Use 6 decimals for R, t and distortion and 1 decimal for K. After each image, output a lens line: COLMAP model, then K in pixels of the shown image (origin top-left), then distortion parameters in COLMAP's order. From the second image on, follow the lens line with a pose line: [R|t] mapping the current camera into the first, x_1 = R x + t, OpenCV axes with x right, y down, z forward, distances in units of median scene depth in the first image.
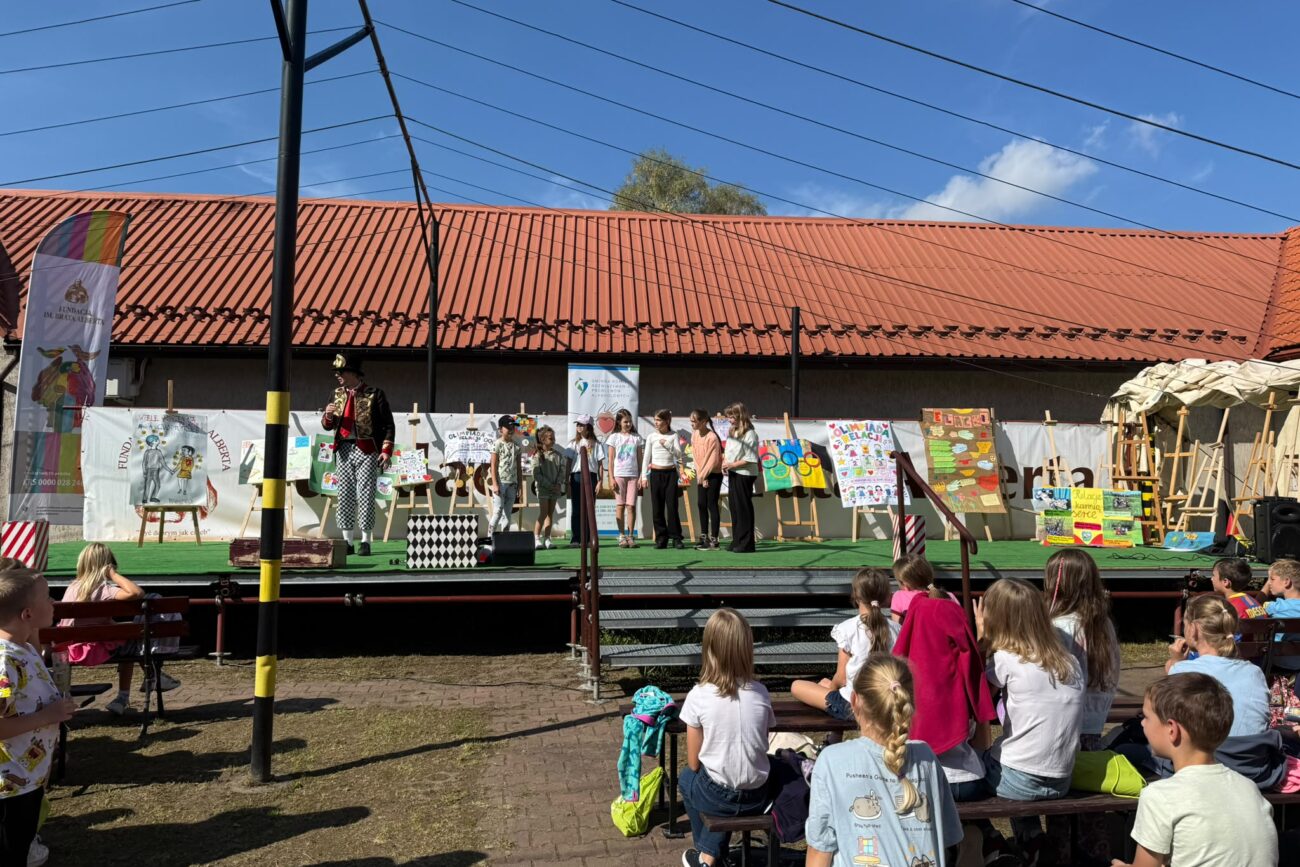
lens RADIAL K [[910.0, 0, 650.0], [0, 910.0, 433.5], [0, 0, 1]] dist [0.094106, -0.151715]
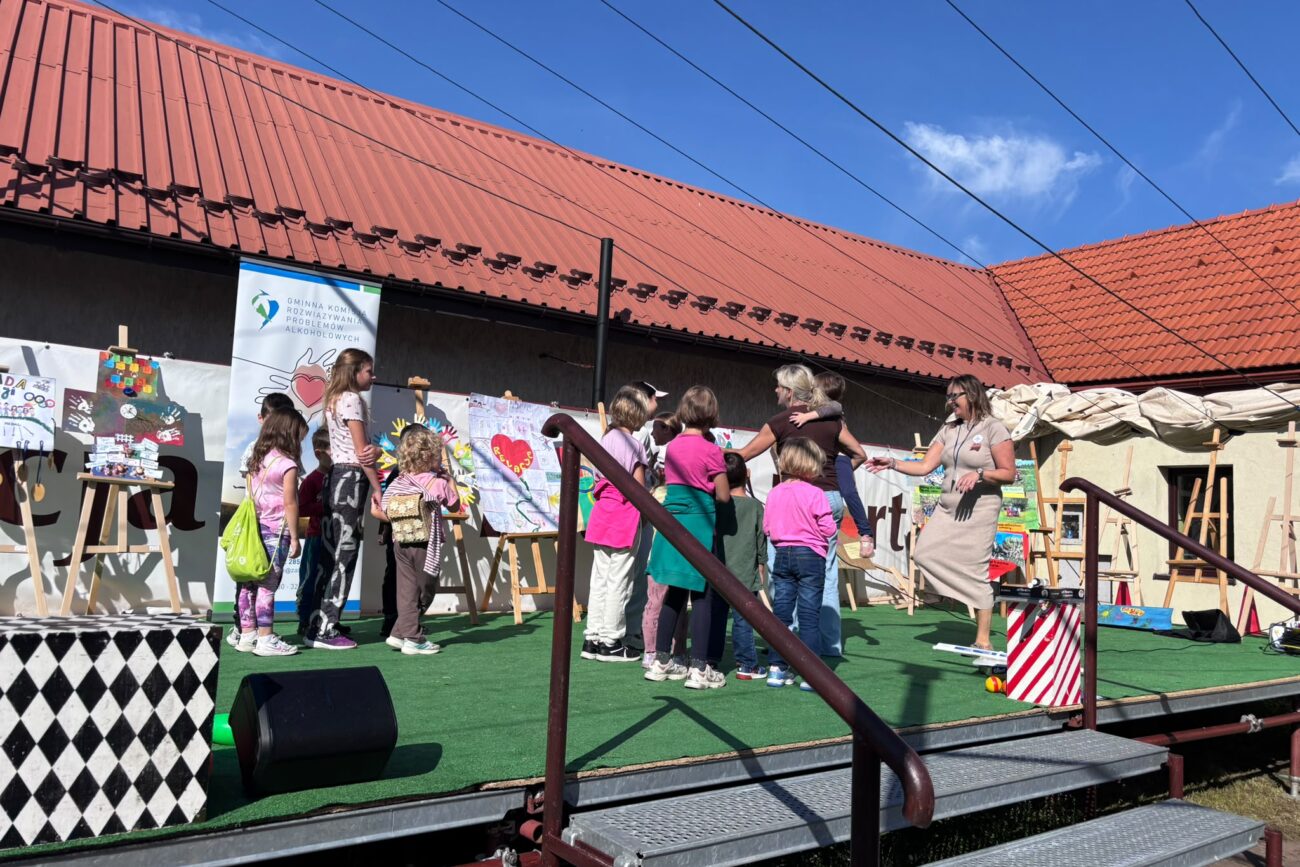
lens RADIAL K [[959.3, 0, 641.0], [0, 959.3, 430.3], [0, 0, 1]] dist [0.000371, -0.000165]
pose [[0.882271, 0.079345, 0.464007, -0.131358], [-0.069838, 0.996847, -0.037669, 0.019597], [-0.465533, 0.000829, 0.885030, 0.439572]]
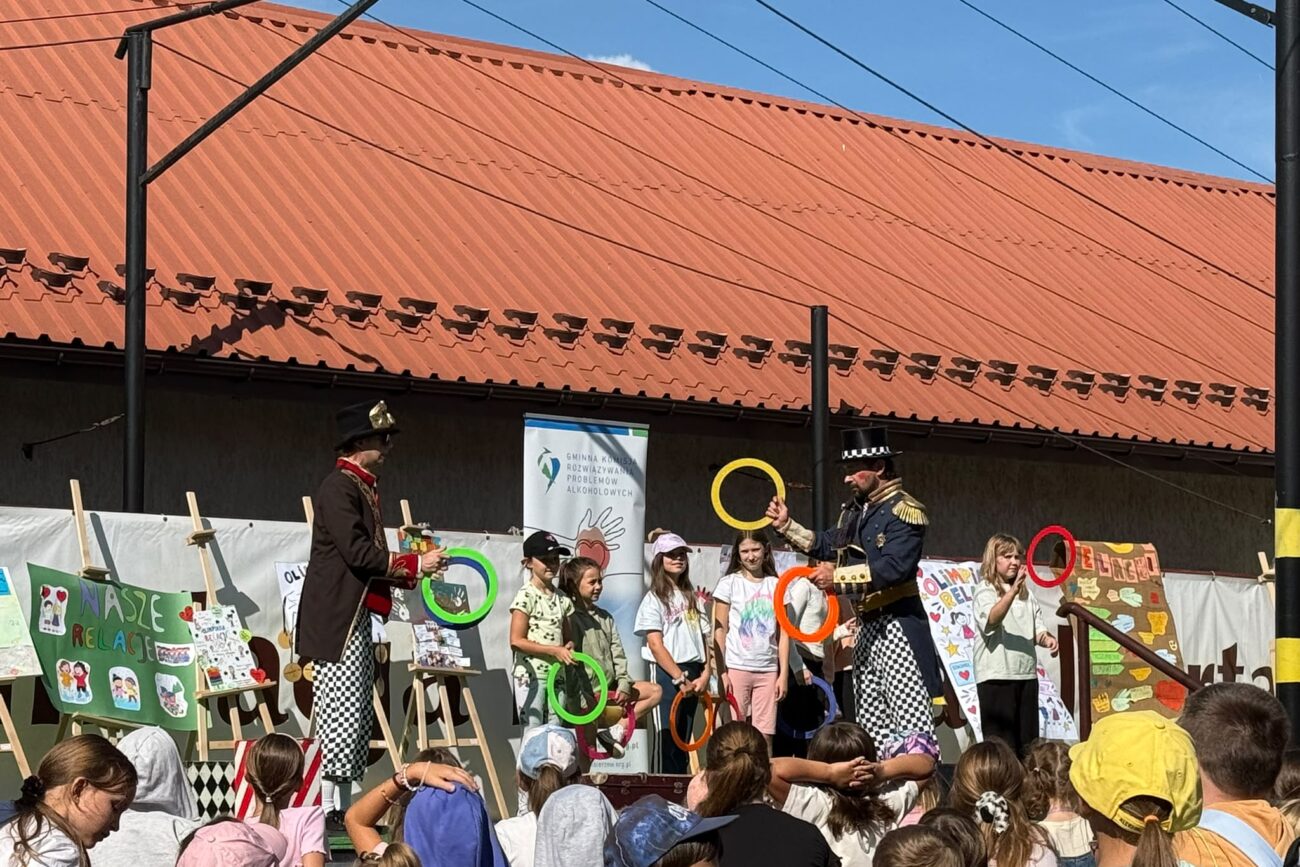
lens RADIAL K [[3118.4, 0, 650.0], [0, 3118.4, 433.5], [0, 0, 1]] dist [0.122718, 0.295870]
pose [[0.828315, 0.048038, 0.558199, -0.852400], [-0.018498, 0.998119, -0.058447, 0.017799], [-0.559957, 0.038086, 0.827646, -0.256110]]
